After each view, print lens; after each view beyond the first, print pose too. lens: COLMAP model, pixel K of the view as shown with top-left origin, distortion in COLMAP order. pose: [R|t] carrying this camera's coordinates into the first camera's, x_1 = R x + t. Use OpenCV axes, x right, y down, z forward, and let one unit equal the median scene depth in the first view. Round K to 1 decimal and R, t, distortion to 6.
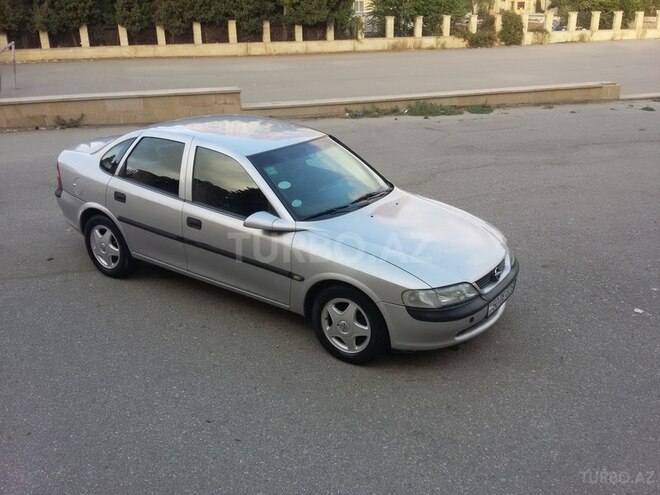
lens RADIAL K [[605.9, 0, 341.4], [0, 605.9, 250.4], [0, 0, 1]] dist [0.003081, 0.000000]
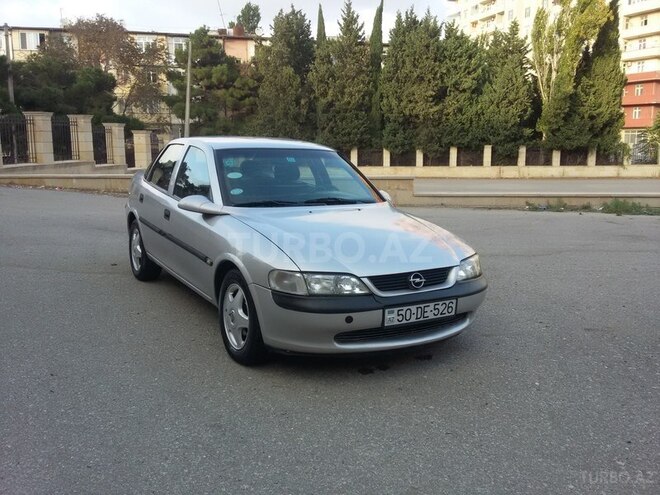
lens RADIAL K [[605.9, 0, 331.8], [0, 605.9, 248.0], [0, 0, 1]] dist [0.003081, 0.000000]
pose [[0.898222, 0.076848, -0.432772, 0.393655], [-0.166190, 0.970884, -0.172528, 0.121365], [0.406913, 0.226891, 0.884840, 0.189664]]
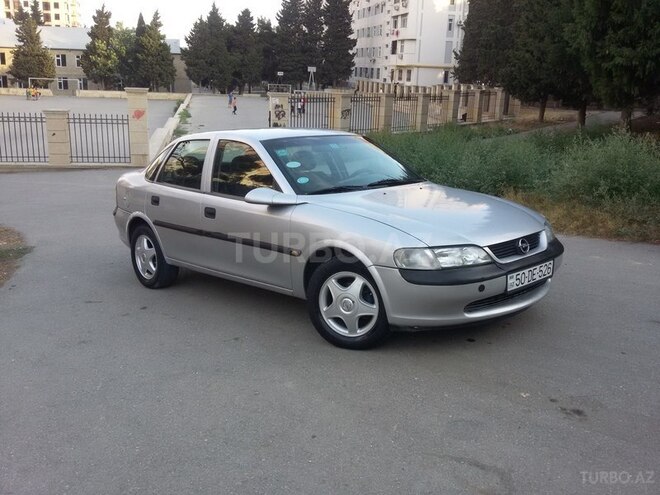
lens RADIAL K [[605.9, 0, 334.2], [0, 605.9, 242.1], [0, 0, 1]] dist [0.003081, 0.000000]
pose [[0.970343, -0.021162, -0.240803, 0.162057], [-0.027116, 0.980345, -0.195421, 0.162552], [0.240205, 0.196155, 0.950697, 0.107836]]
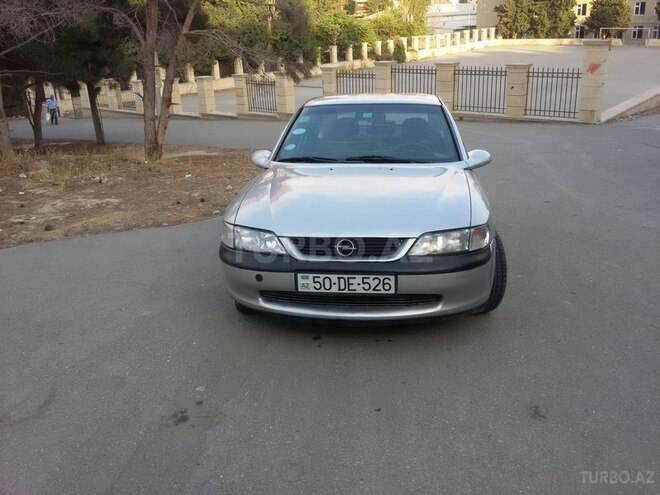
lens RADIAL K [[605.9, 0, 353.6], [0, 605.9, 236.5], [0, 0, 1]] dist [0.003081, 0.000000]
pose [[0.461679, 0.172908, -0.870032, 0.694840], [-0.313130, 0.949443, 0.022529, 0.005989], [0.829941, 0.262031, 0.492480, 0.515615]]
